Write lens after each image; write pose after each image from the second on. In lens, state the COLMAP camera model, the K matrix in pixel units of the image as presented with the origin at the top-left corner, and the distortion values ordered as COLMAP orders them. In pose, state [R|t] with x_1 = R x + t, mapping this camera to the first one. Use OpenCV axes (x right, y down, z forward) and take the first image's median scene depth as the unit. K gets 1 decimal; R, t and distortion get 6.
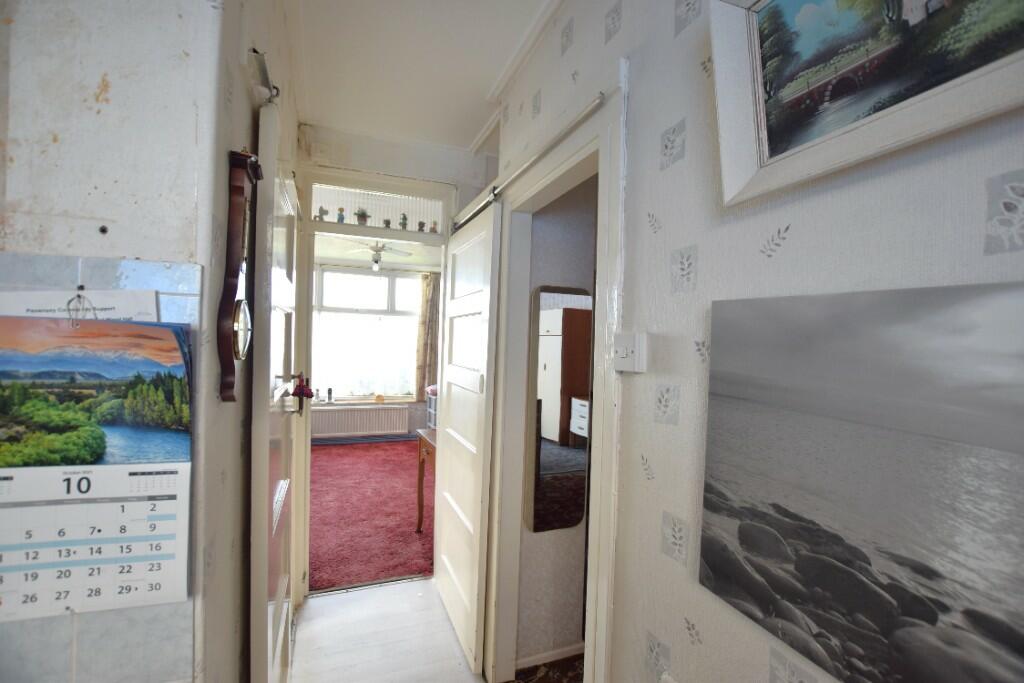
lens RADIAL K [[452.9, 0, 512.1], [0, 452.9, 343.7], [0, 0, 1]] dist [-0.034612, 0.005879]
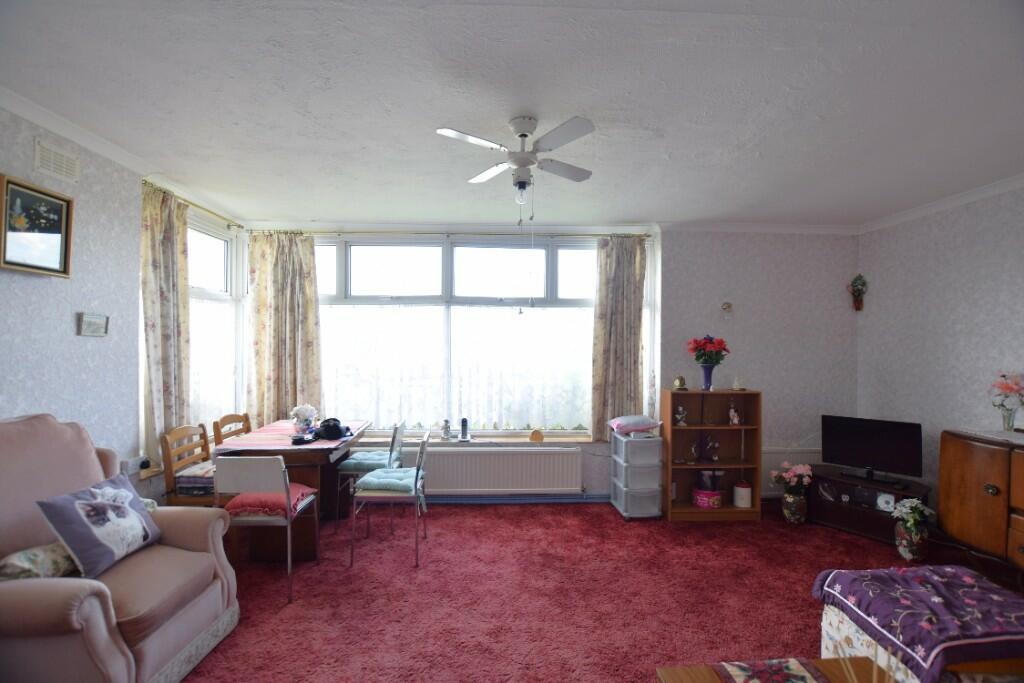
lens RADIAL K [[452.9, 0, 512.1], [0, 452.9, 343.7], [0, 0, 1]] dist [-0.034612, 0.005879]
pose [[0.941024, -0.020737, -0.337703, -0.105455], [0.018319, 0.999779, -0.010345, -0.003982], [0.337843, 0.003548, 0.941196, 0.378931]]
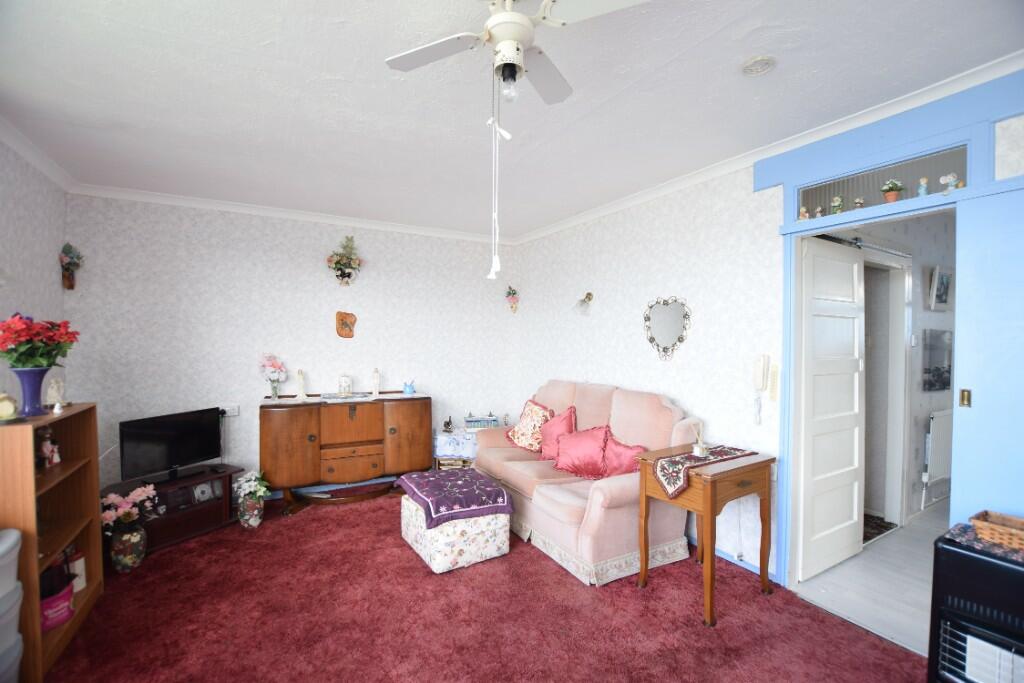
lens RADIAL K [[452.9, 0, 512.1], [0, 452.9, 343.7], [0, 0, 1]] dist [-0.034612, 0.005879]
pose [[-0.143845, -0.037032, 0.988907, -0.412087], [-0.005026, 0.999314, 0.036690, -0.008241], [-0.989587, 0.000308, -0.143932, 0.718874]]
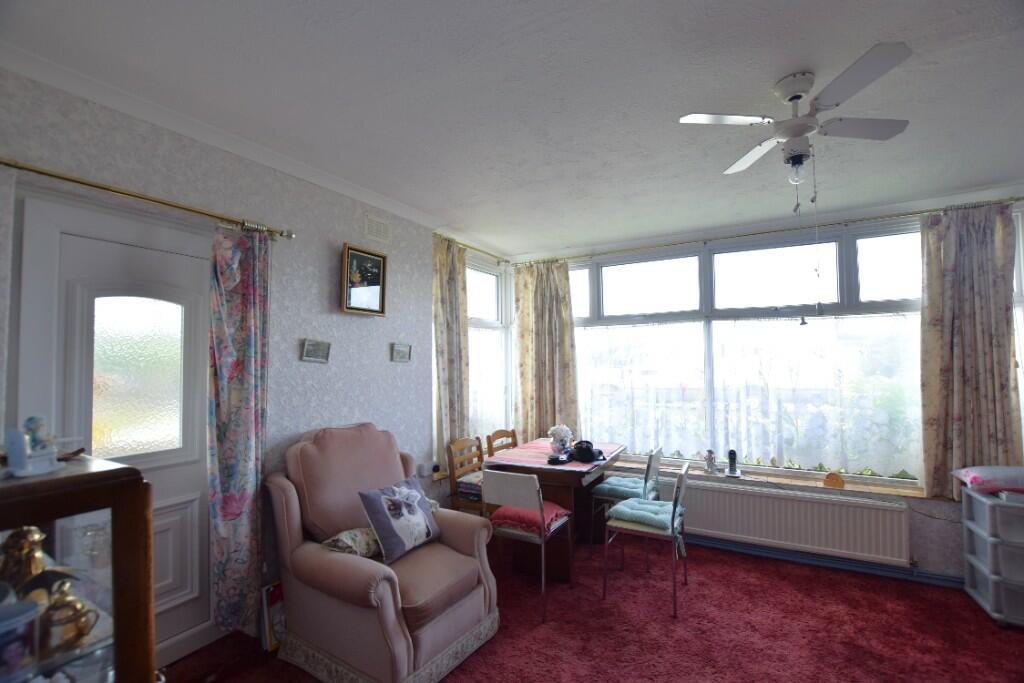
lens RADIAL K [[452.9, 0, 512.1], [0, 452.9, 343.7], [0, 0, 1]] dist [-0.034612, 0.005879]
pose [[0.614992, -0.065664, -0.785794, -0.115079], [0.022489, 0.997582, -0.065761, -0.005535], [0.788212, 0.022771, 0.614982, 0.410253]]
